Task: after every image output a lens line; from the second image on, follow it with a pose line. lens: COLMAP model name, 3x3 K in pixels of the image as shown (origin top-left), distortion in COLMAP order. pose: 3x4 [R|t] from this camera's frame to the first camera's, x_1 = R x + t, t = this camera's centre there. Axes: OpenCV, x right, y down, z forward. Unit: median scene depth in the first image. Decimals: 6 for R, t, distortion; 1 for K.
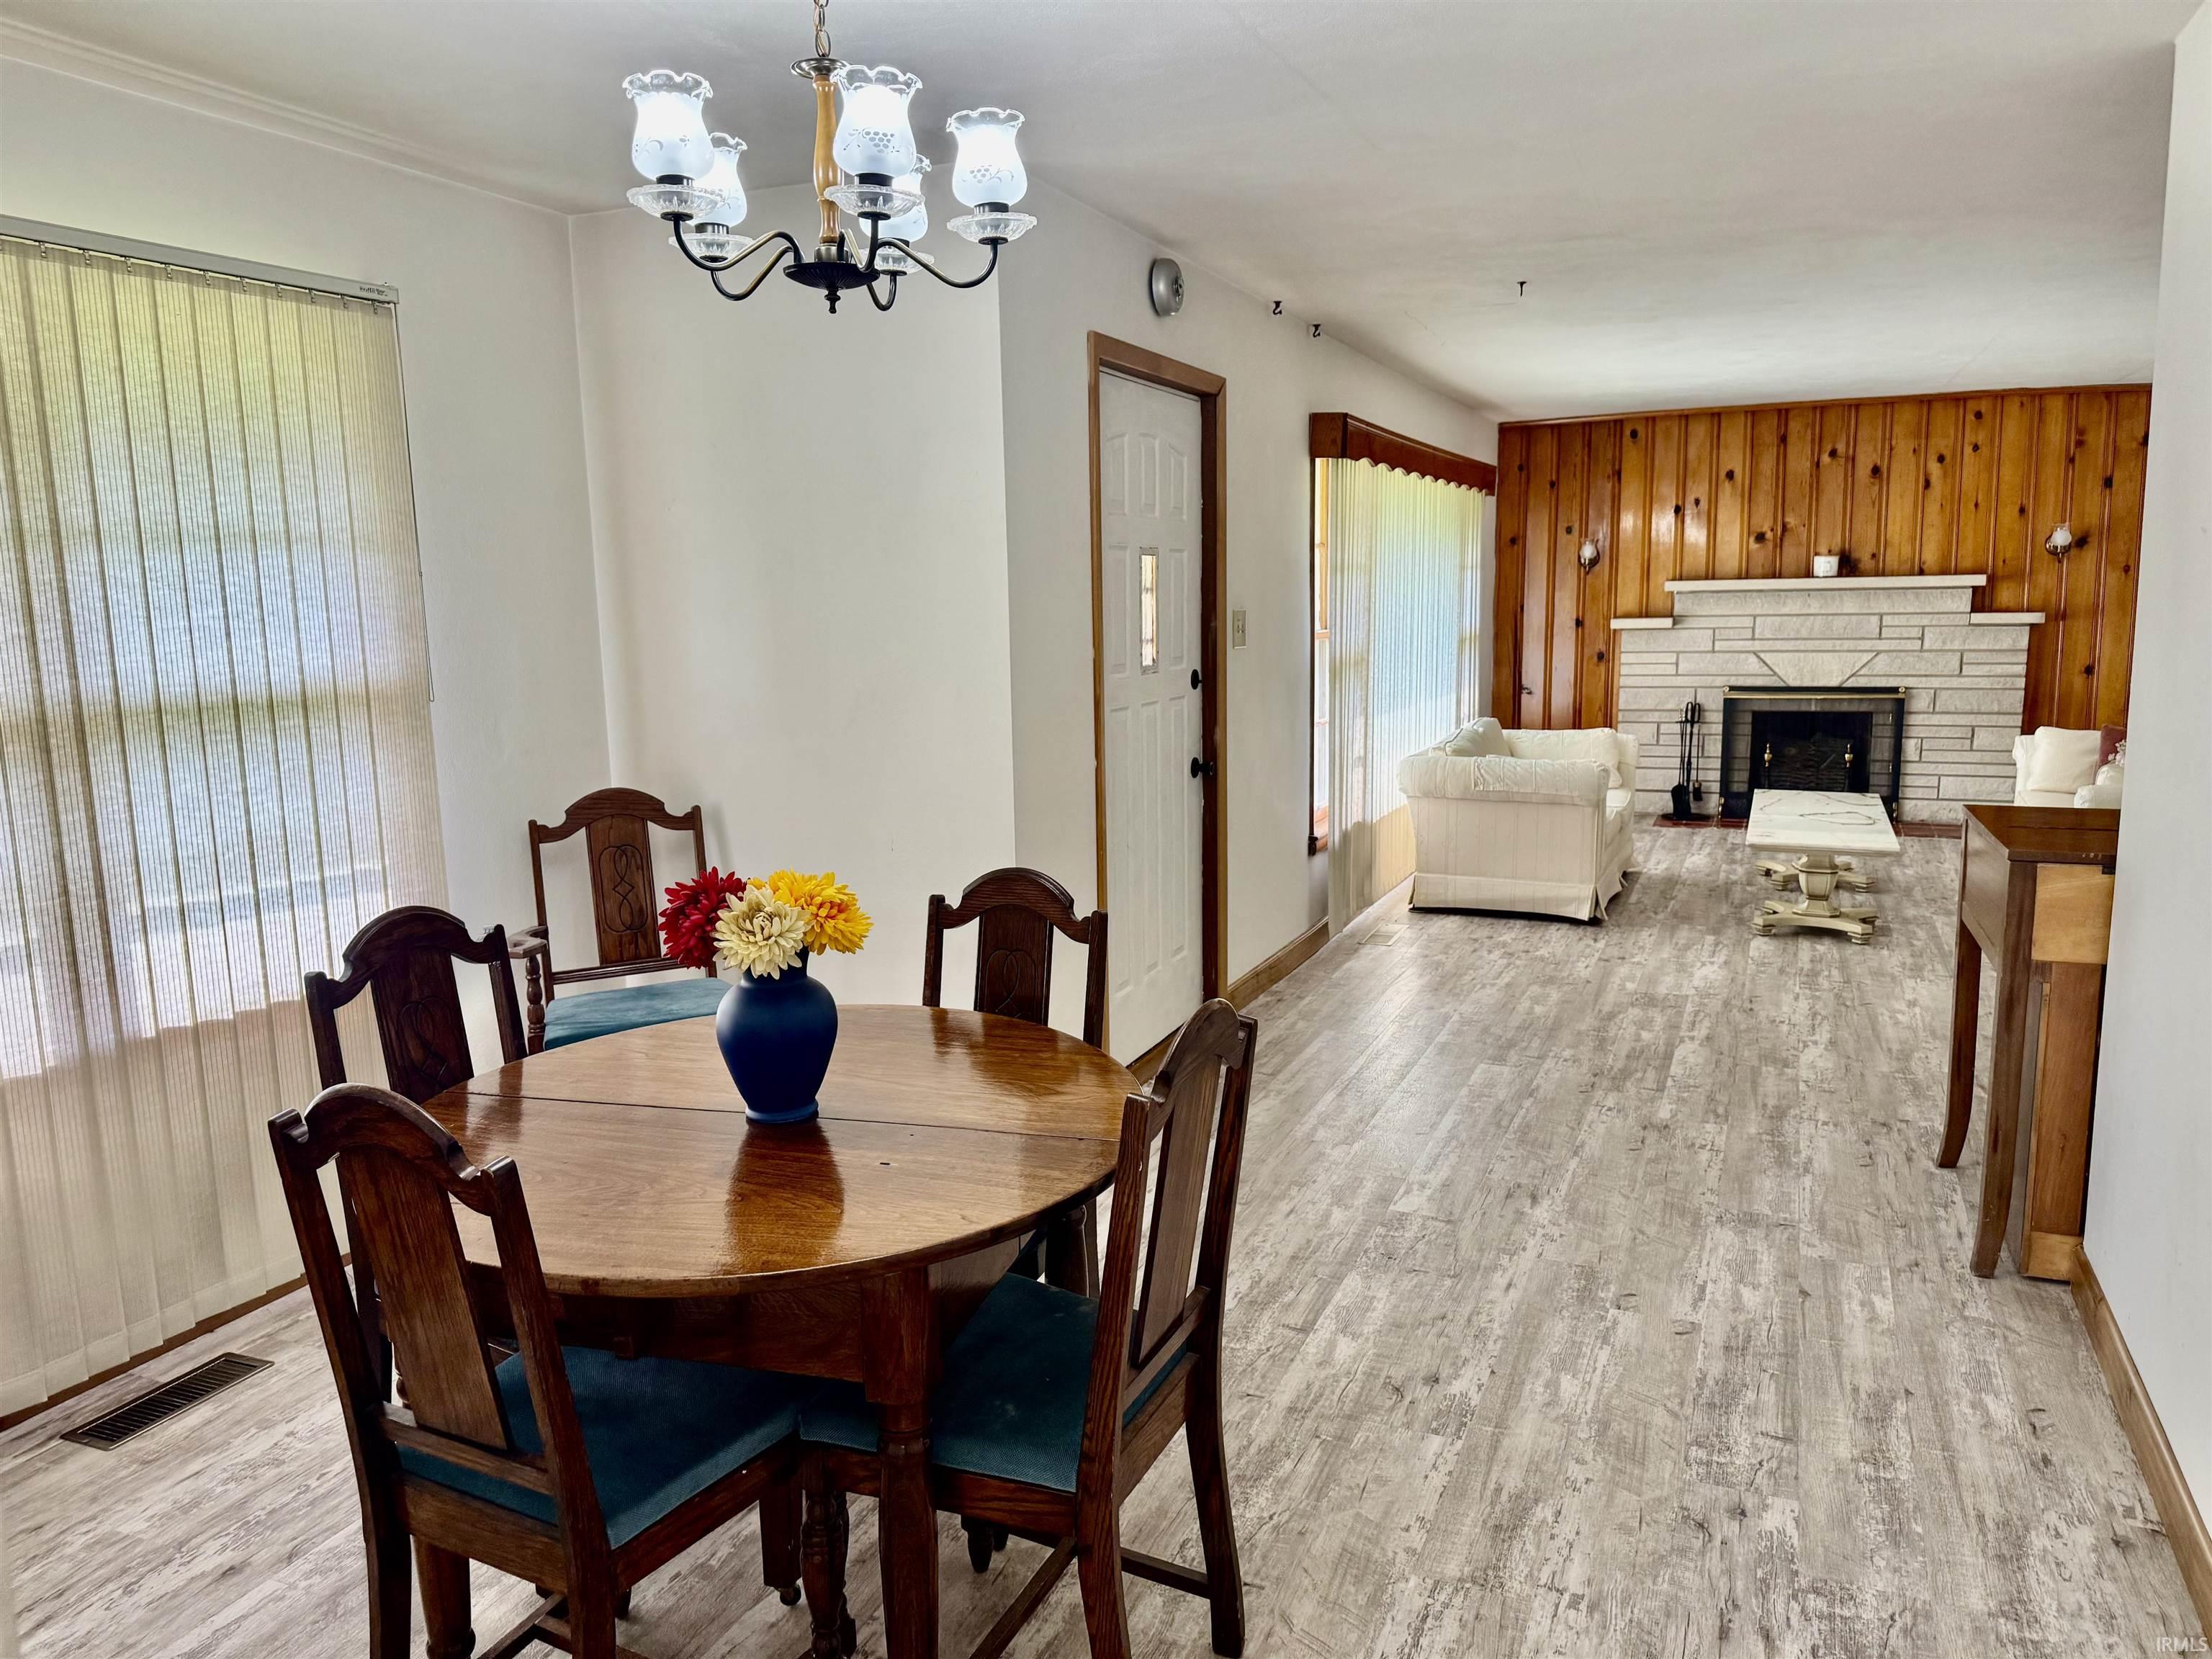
lens RADIAL K [[1549.1, 0, 1105.8], [0, 1549.1, 842.7], [0, 0, 1]] dist [0.031293, -0.053068]
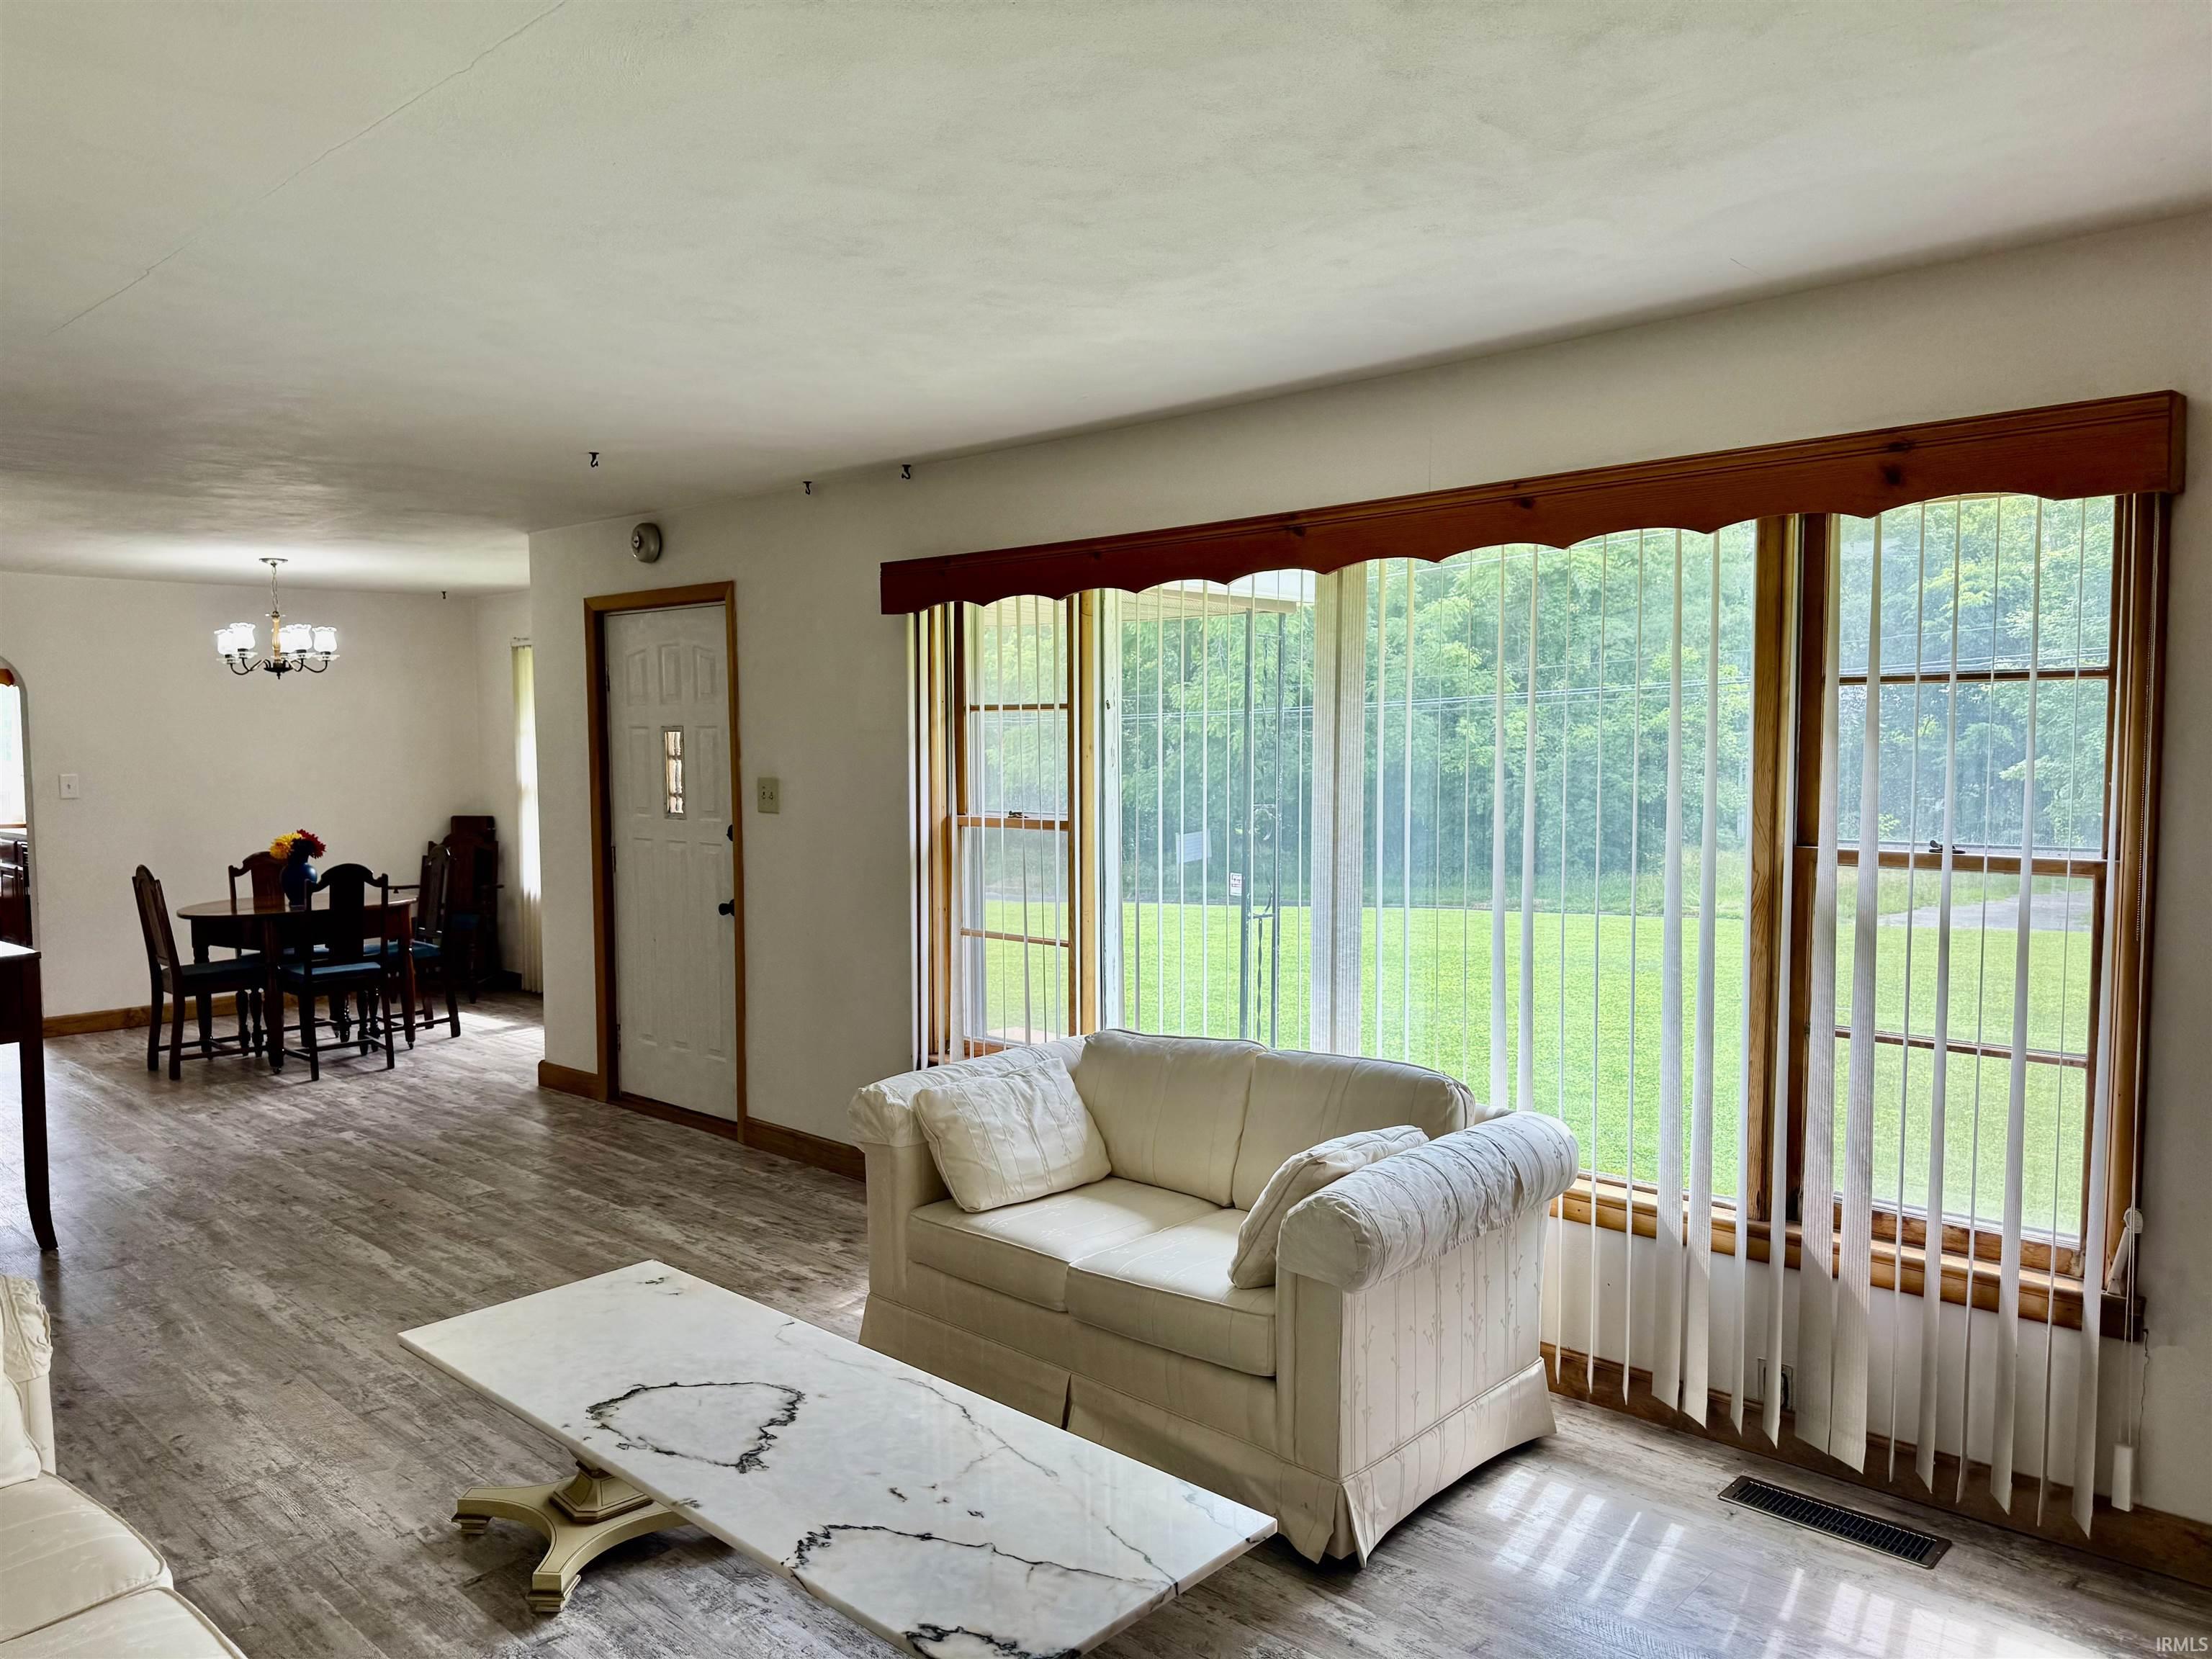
lens RADIAL K [[1582.0, 0, 1106.0], [0, 1582.0, 829.5], [0, 0, 1]] dist [-0.017169, -0.000155]
pose [[-0.327108, 0.081055, -0.941504, 0.601605], [-0.137567, 0.981617, 0.132303, -0.168783], [0.934920, 0.172797, -0.309944, 0.901346]]
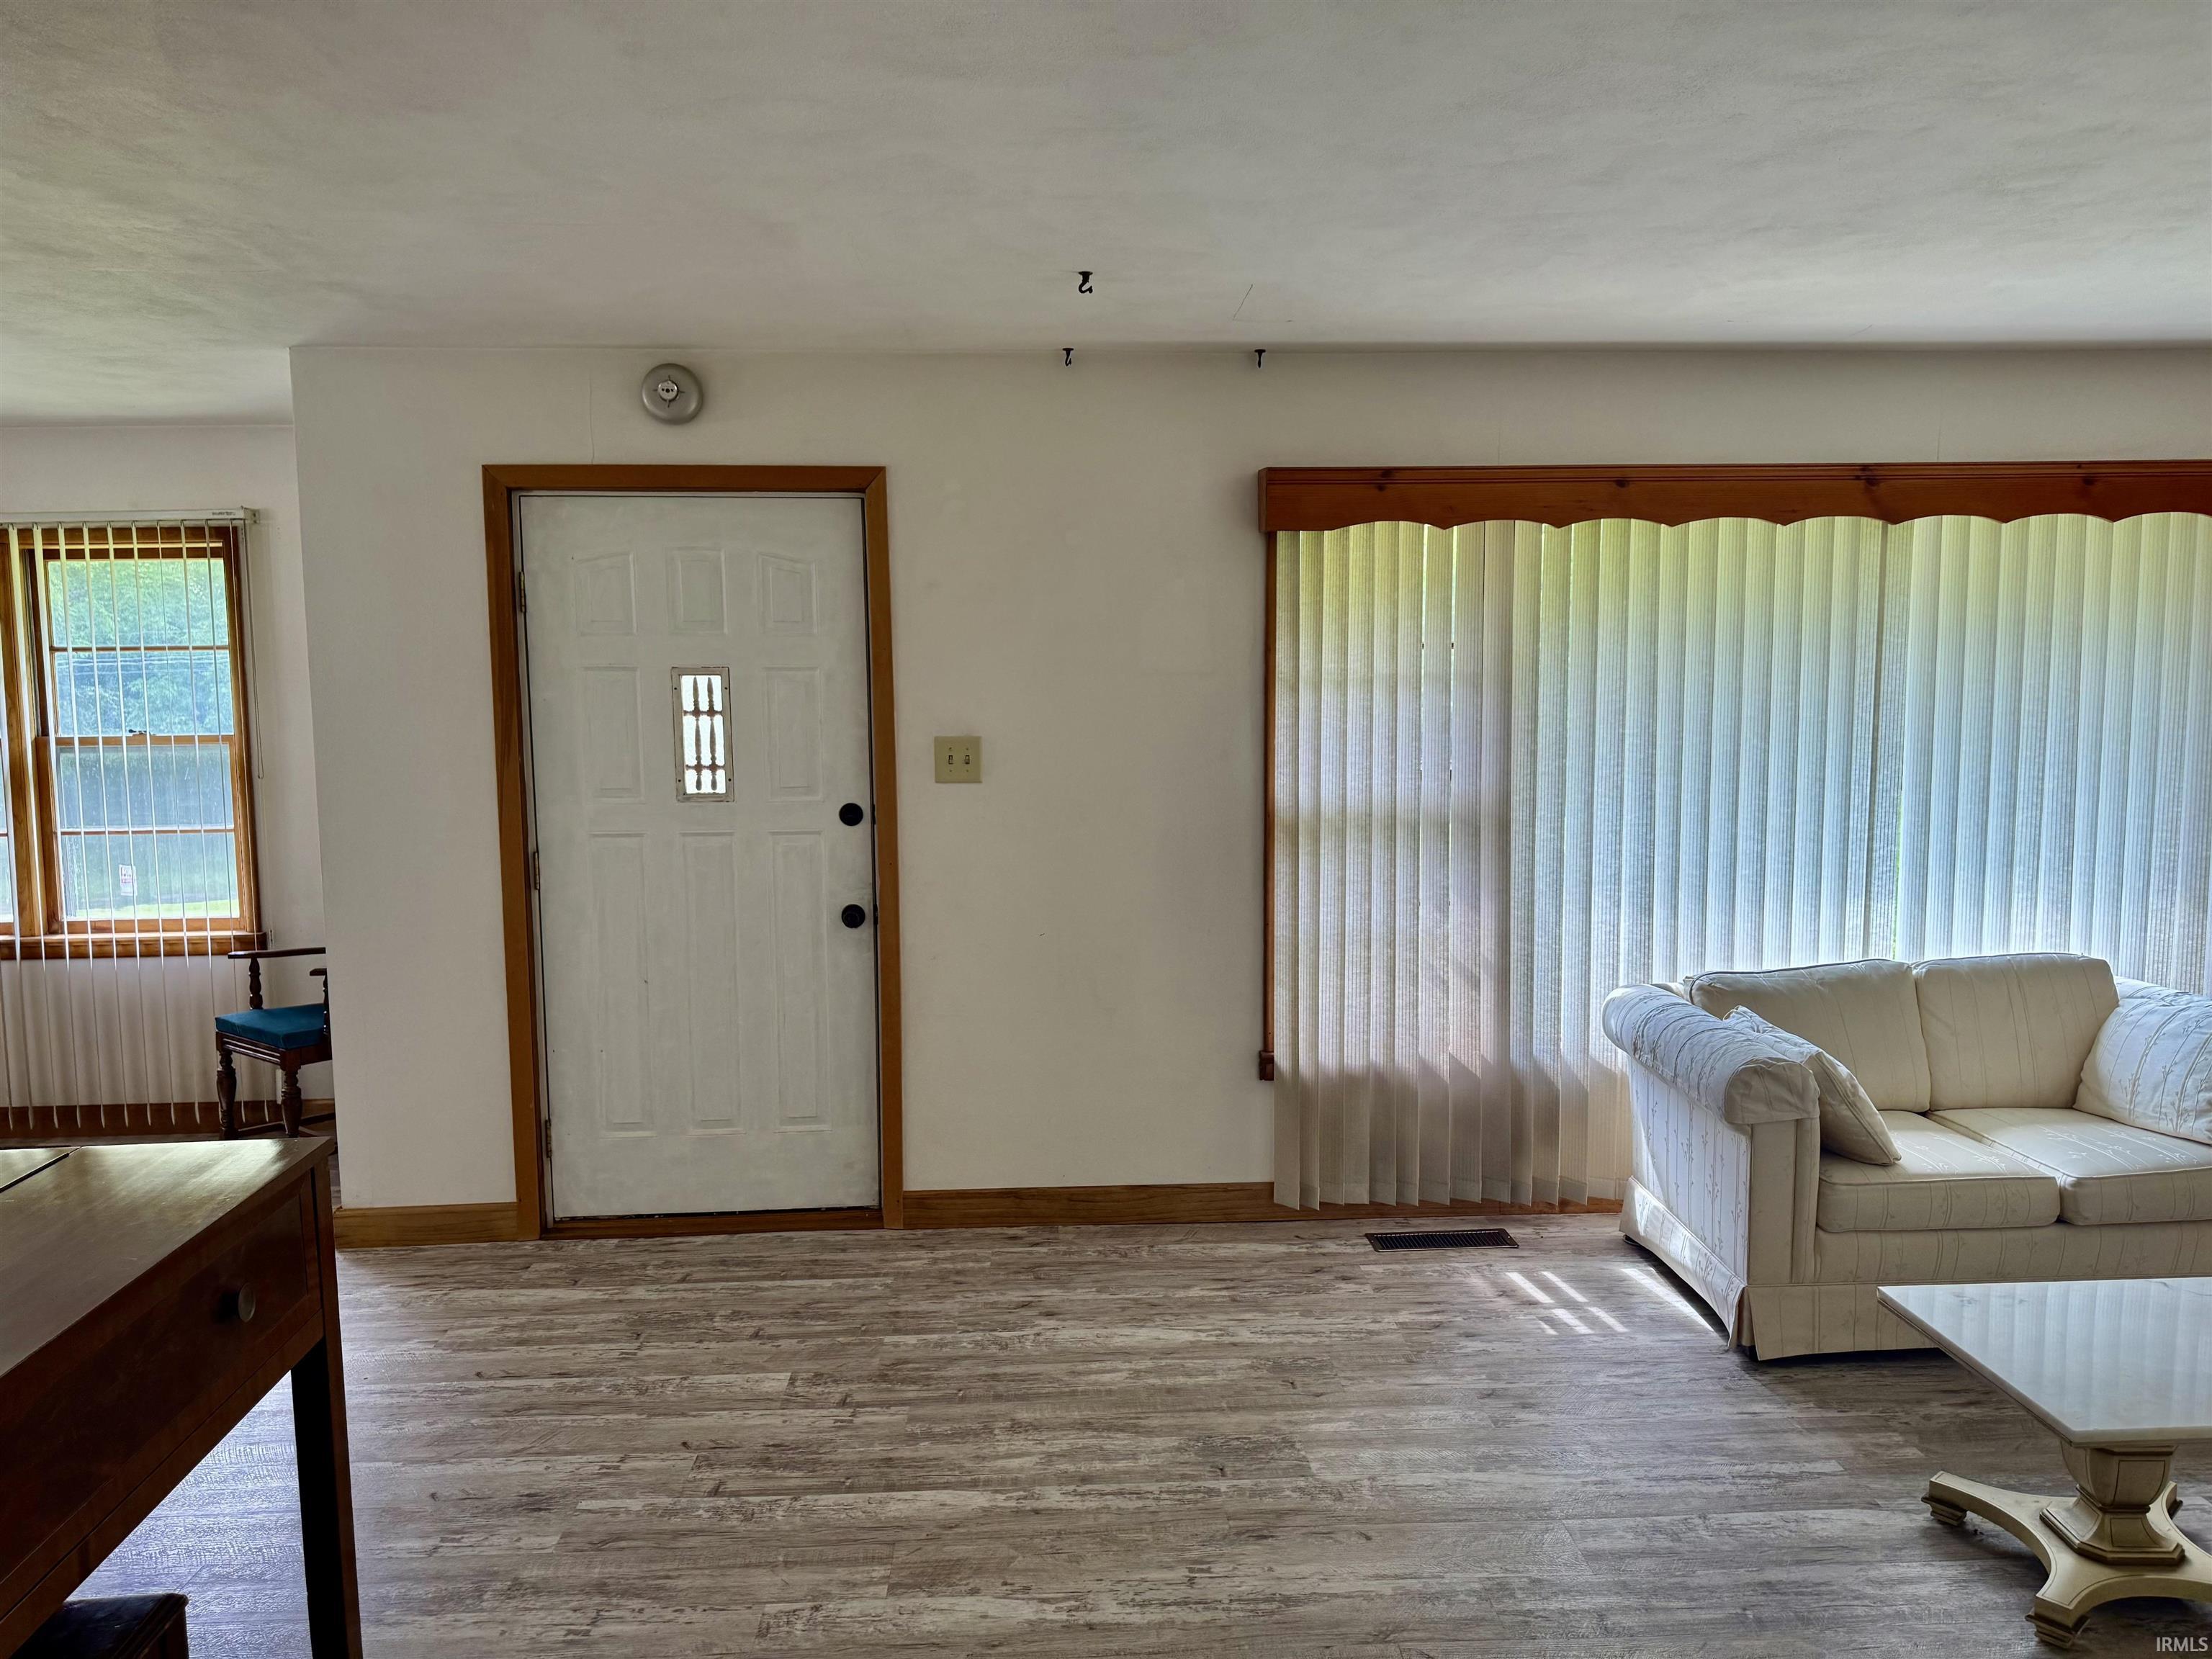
lens RADIAL K [[1583.4, 0, 1098.1], [0, 1583.4, 840.3], [0, 0, 1]] dist [0.050045, -0.061235]
pose [[0.444661, 0.104715, -0.889557, 0.497229], [-0.142406, 0.988775, 0.045211, -0.083666], [0.884306, 0.106574, 0.454582, 0.400031]]
